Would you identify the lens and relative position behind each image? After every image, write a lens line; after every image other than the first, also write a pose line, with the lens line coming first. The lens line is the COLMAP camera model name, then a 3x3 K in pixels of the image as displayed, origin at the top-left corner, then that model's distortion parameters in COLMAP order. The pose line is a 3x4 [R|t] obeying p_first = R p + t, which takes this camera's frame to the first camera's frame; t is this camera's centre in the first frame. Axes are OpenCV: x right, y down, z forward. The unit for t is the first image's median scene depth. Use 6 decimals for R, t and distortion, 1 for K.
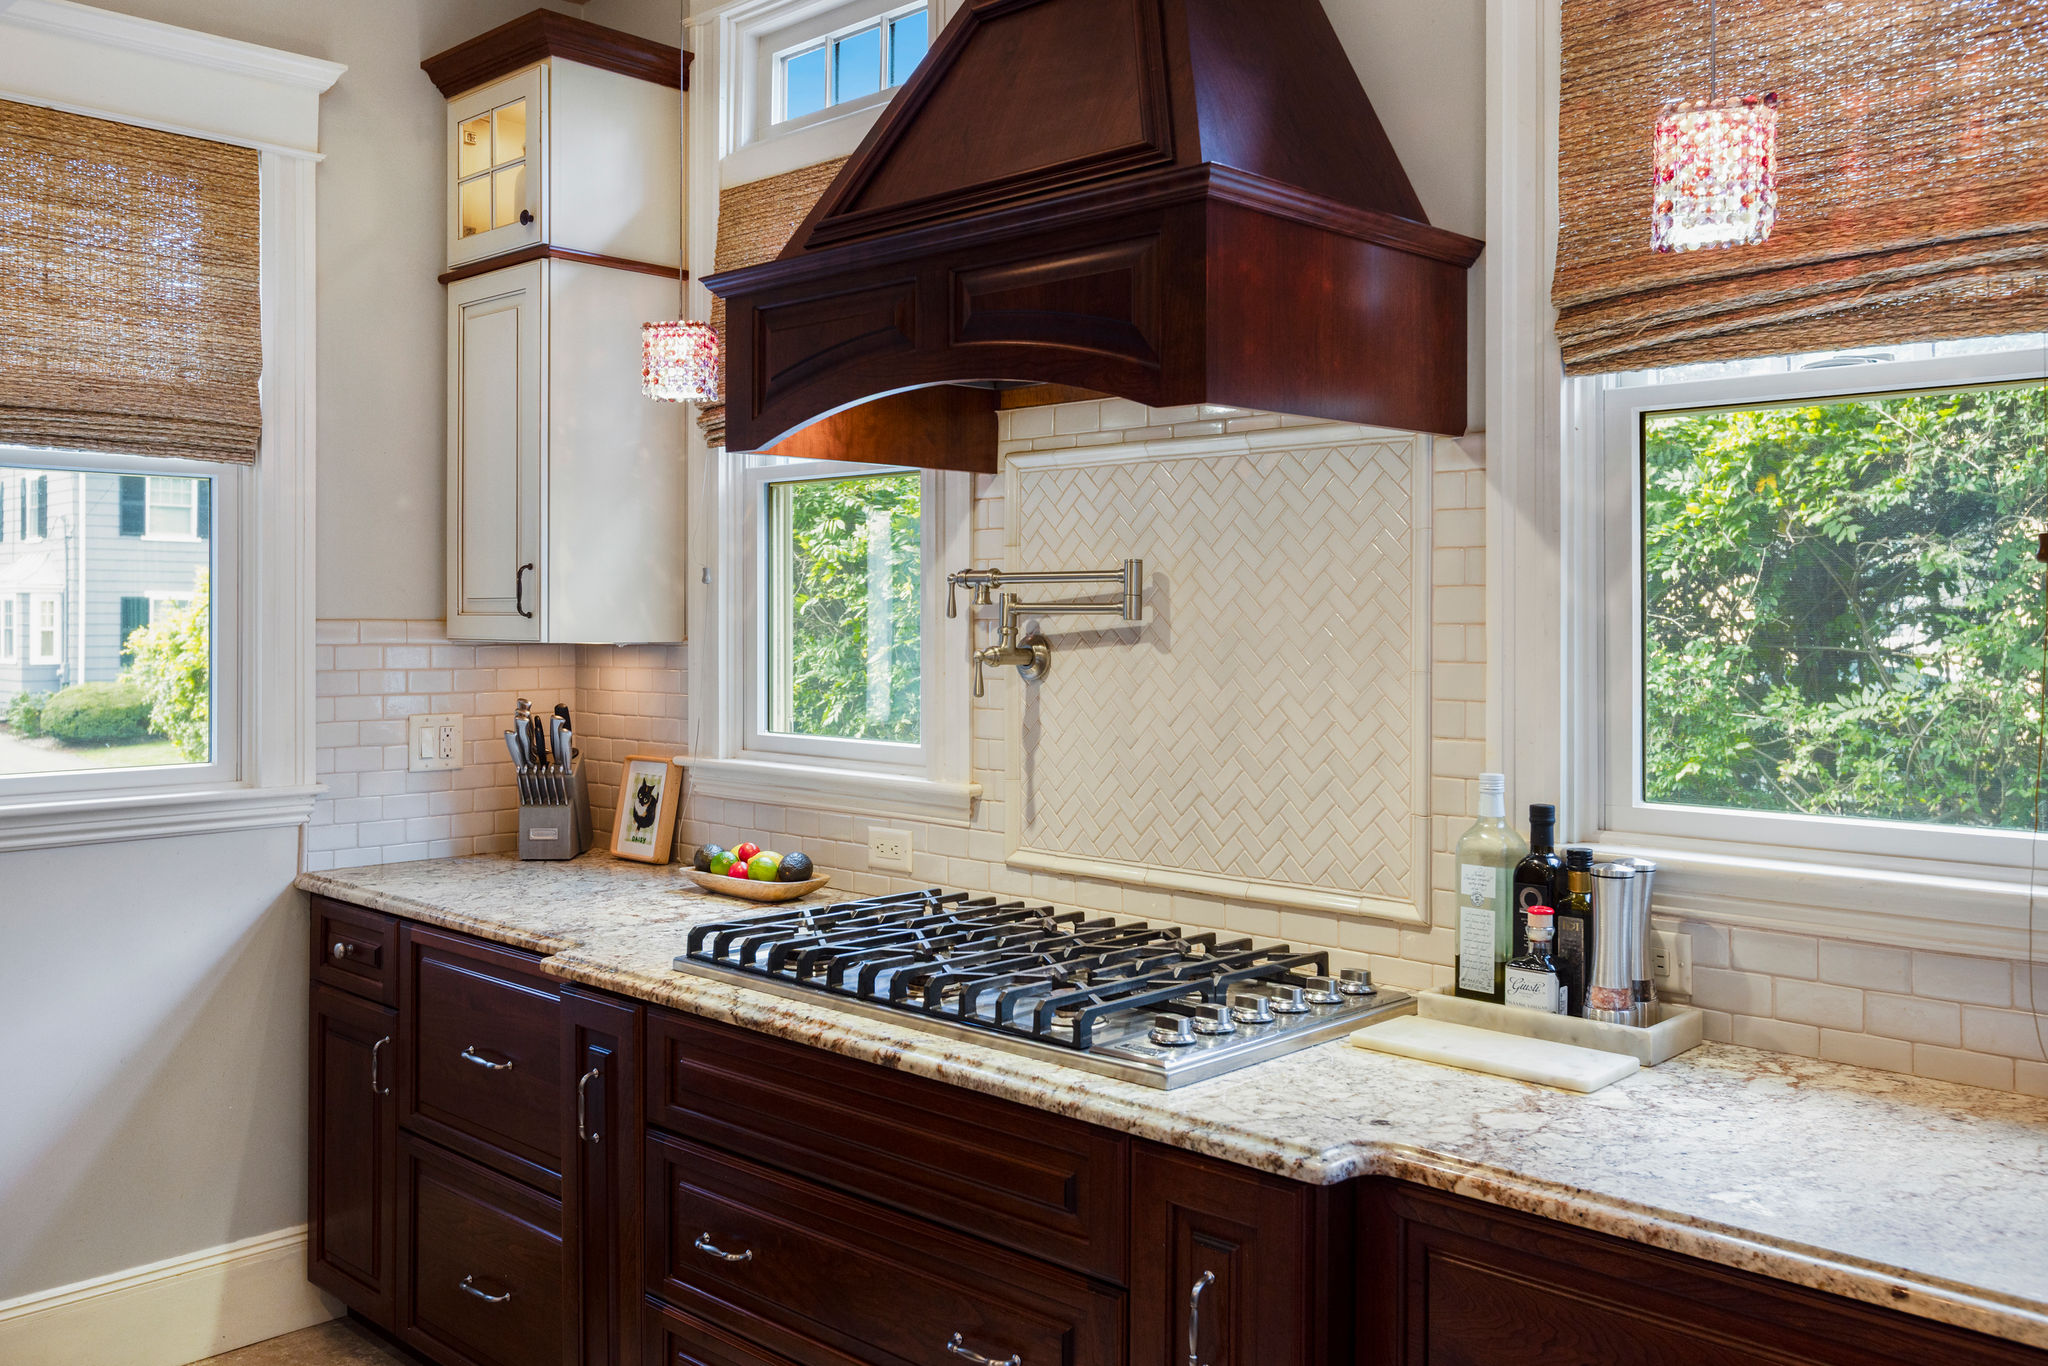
lens RADIAL K [[1708.7, 0, 1034.5], [0, 1708.7, 626.3], [0, 0, 1]] dist [-0.004297, 0.008284]
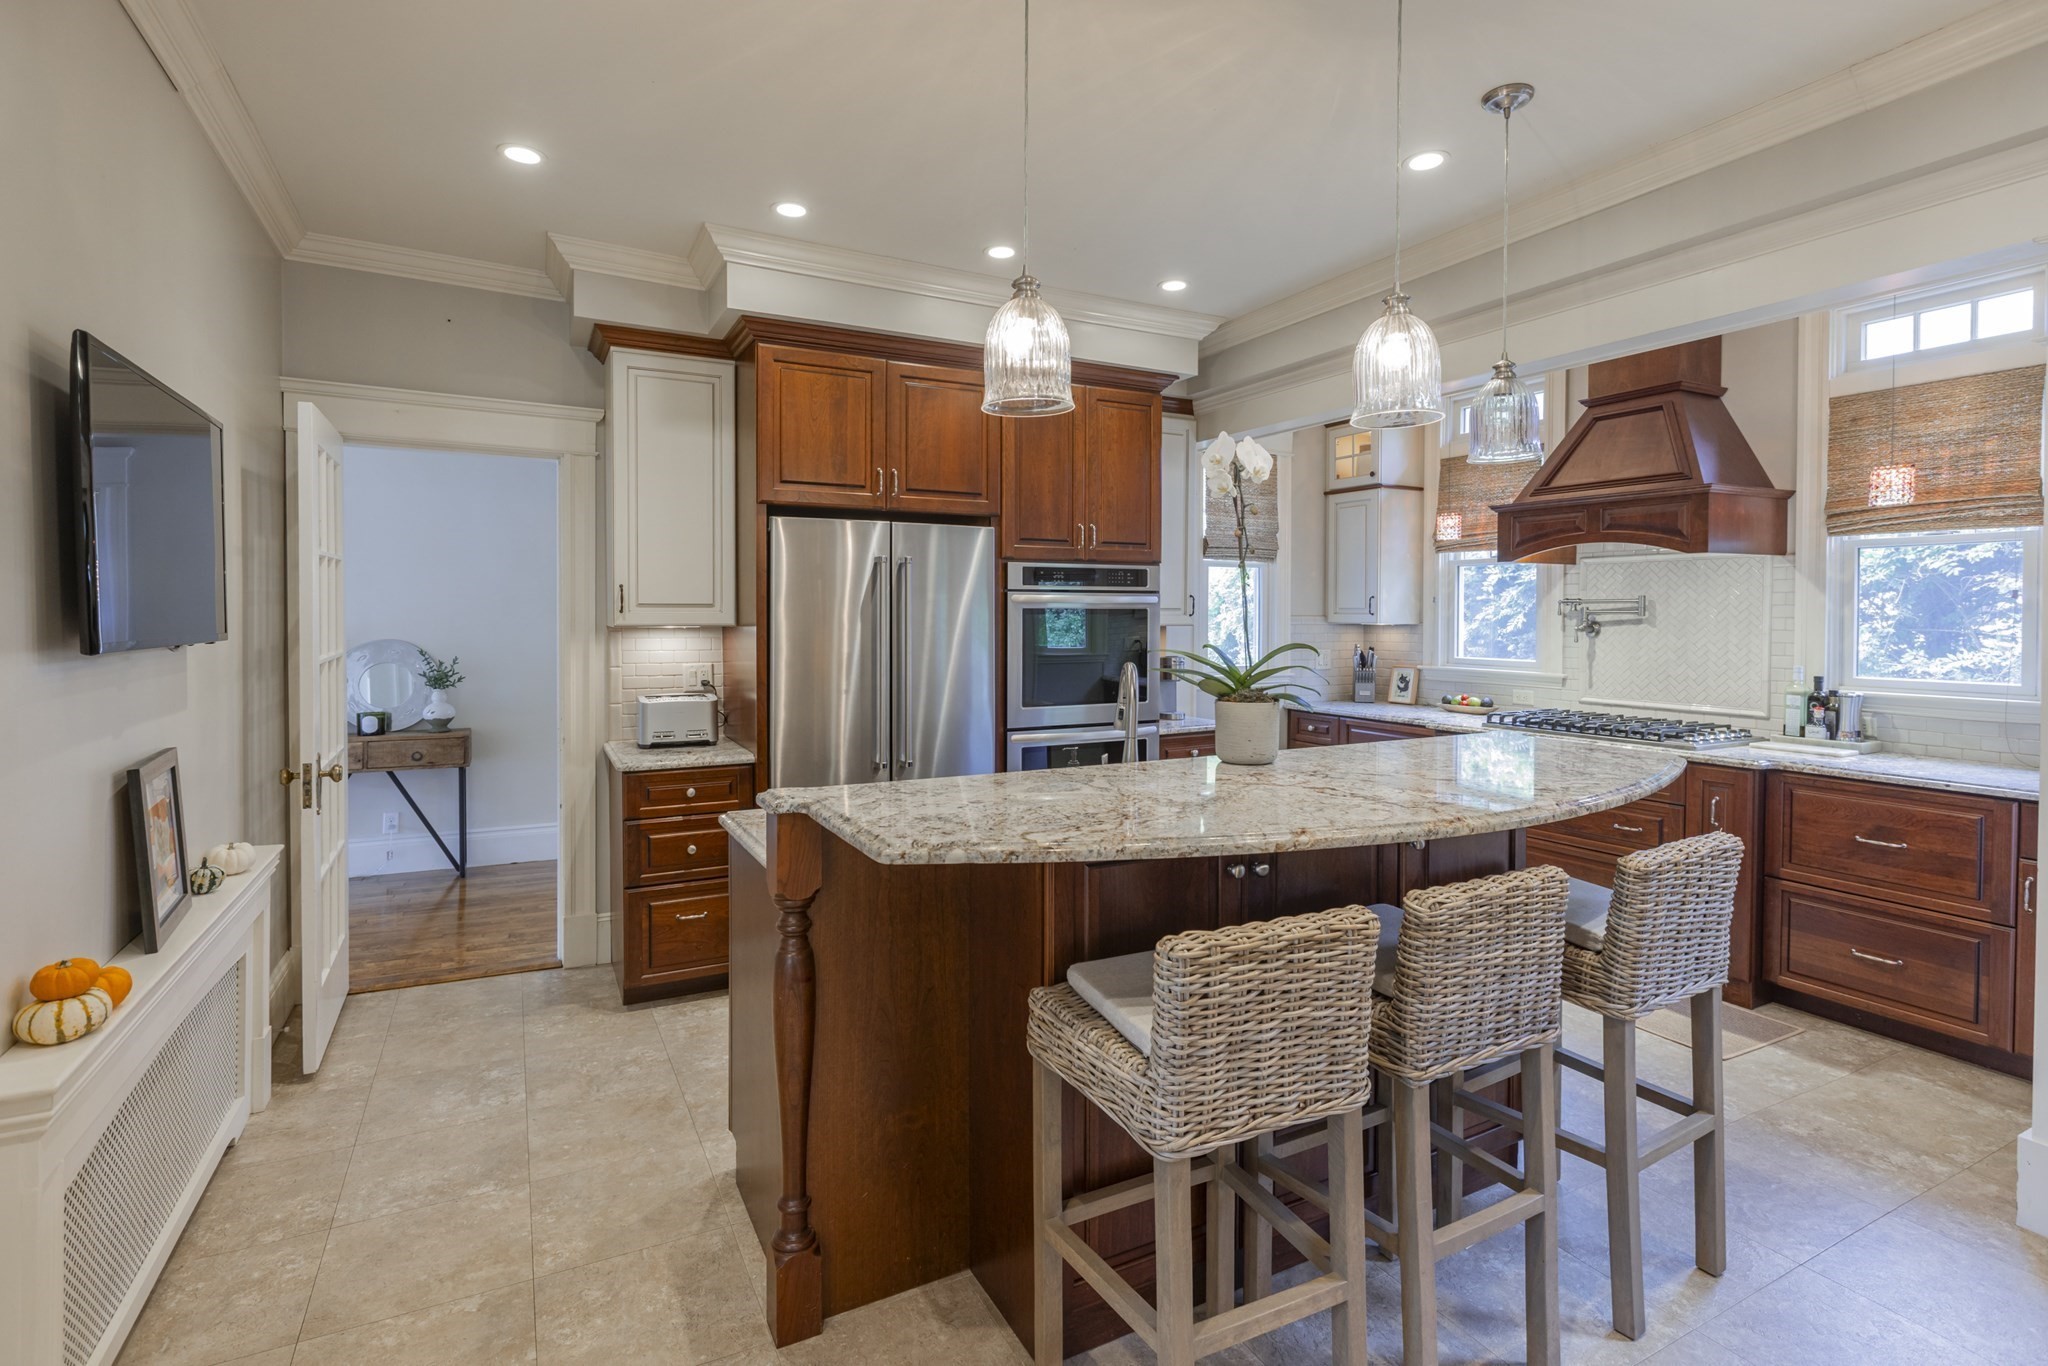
lens RADIAL K [[984.9, 0, 1031.3], [0, 984.9, 635.1], [0, 0, 1]] dist [0.001187, -0.002420]
pose [[0.949766, 0.007011, -0.312882, -0.425910], [-0.001650, 0.999847, 0.017397, 0.000911], [0.312956, -0.016007, 0.949633, -0.971897]]
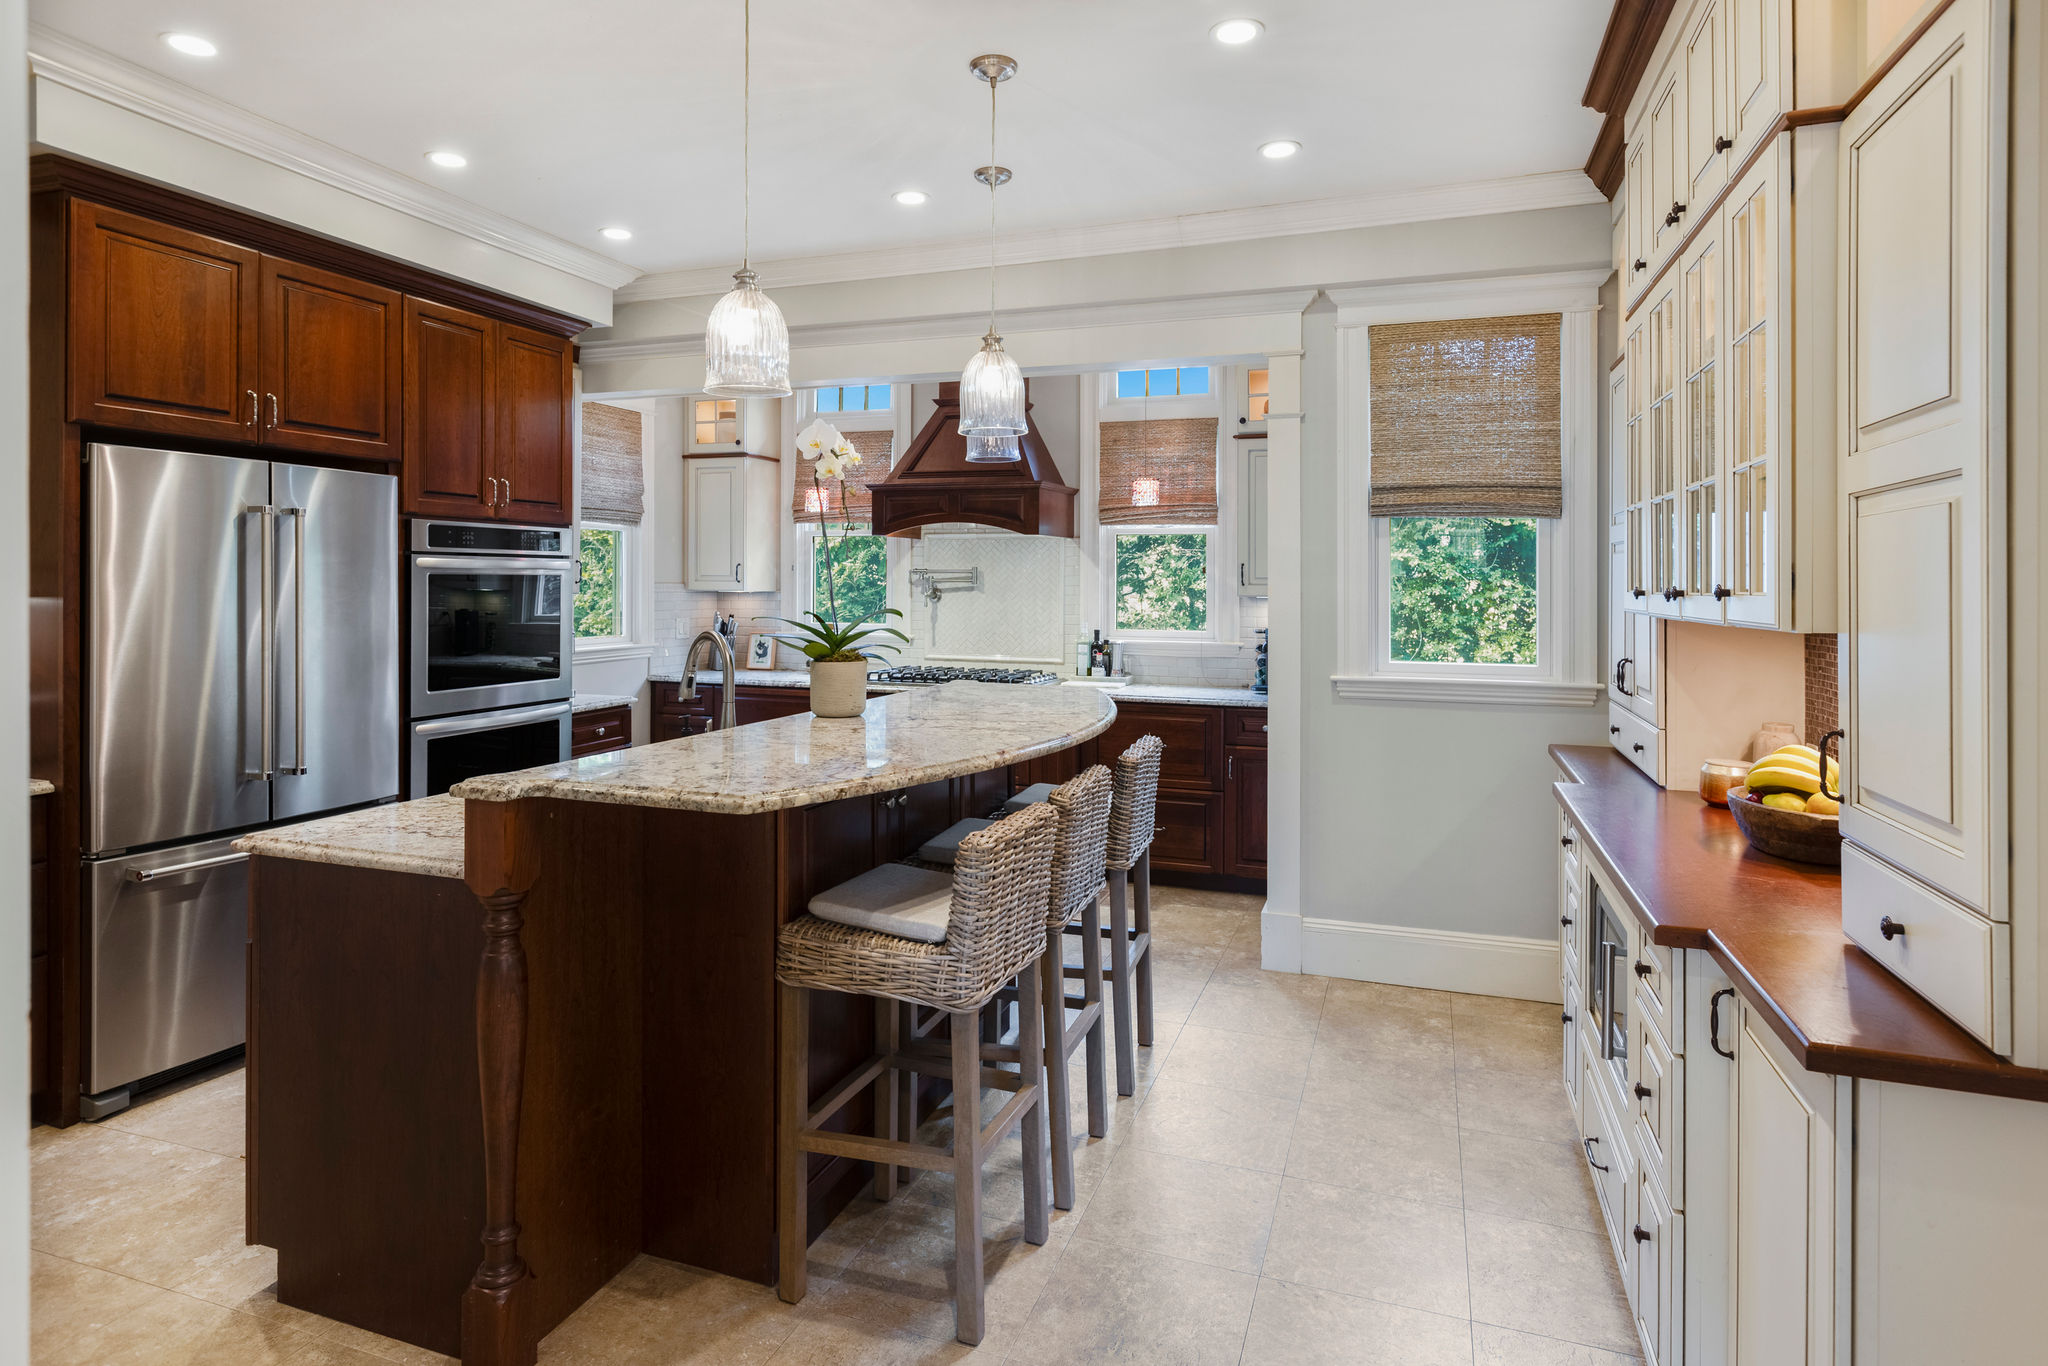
lens RADIAL K [[1102.7, 0, 1030.3], [0, 1102.7, 578.7], [0, 0, 1]] dist [0.000620, -0.000454]
pose [[0.912563, 0.005471, 0.408899, -0.799195], [-0.003105, 0.999974, -0.006449, -0.001014], [-0.408924, 0.004615, 0.912557, -1.164036]]
